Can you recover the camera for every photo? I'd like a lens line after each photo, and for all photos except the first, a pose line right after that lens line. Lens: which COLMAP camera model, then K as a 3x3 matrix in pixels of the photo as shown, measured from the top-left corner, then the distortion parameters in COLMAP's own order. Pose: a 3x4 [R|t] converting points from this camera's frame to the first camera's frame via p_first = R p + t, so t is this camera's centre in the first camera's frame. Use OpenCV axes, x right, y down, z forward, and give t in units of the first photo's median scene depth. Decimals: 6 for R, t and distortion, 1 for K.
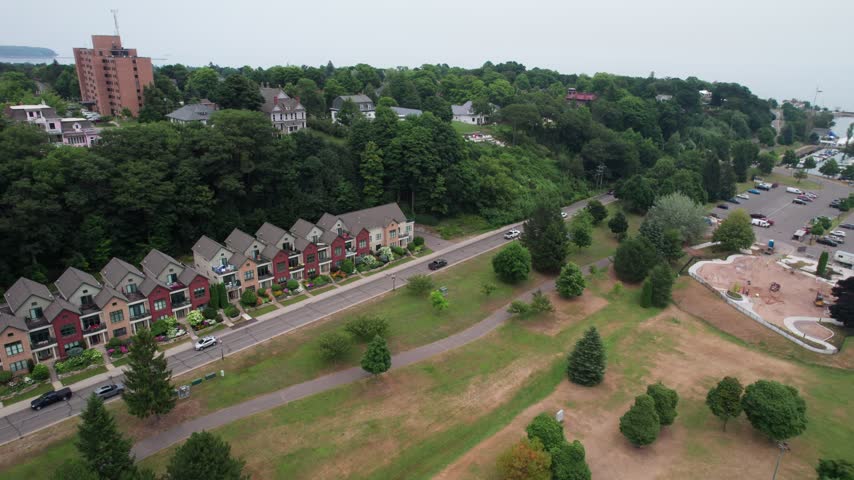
lens RADIAL K [[540.3, 0, 427.0], [0, 540.3, 240.0], [0, 0, 1]] dist [-0.100069, 0.079473]
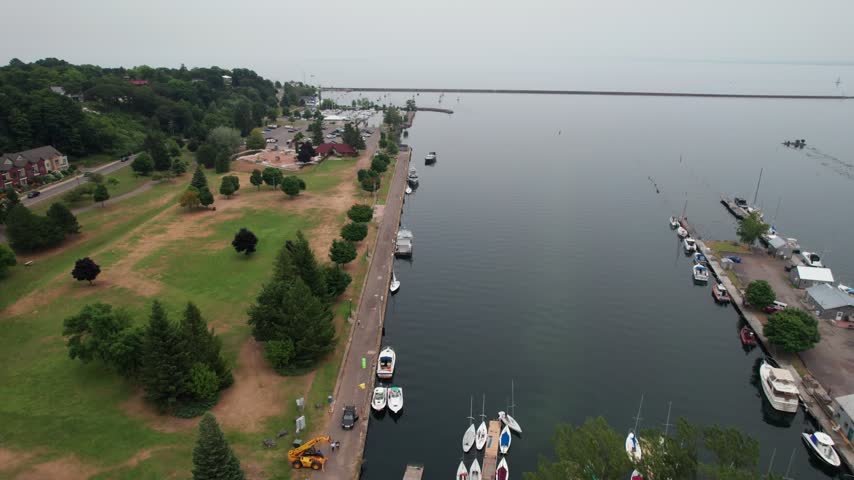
lens RADIAL K [[540.3, 0, 427.0], [0, 540.3, 240.0], [0, 0, 1]] dist [-0.100069, 0.079473]
pose [[0.688194, -0.237572, 0.685528, -0.292490], [0.232997, 0.967189, 0.101279, 0.210654], [-0.687096, 0.090026, 0.720968, -0.579092]]
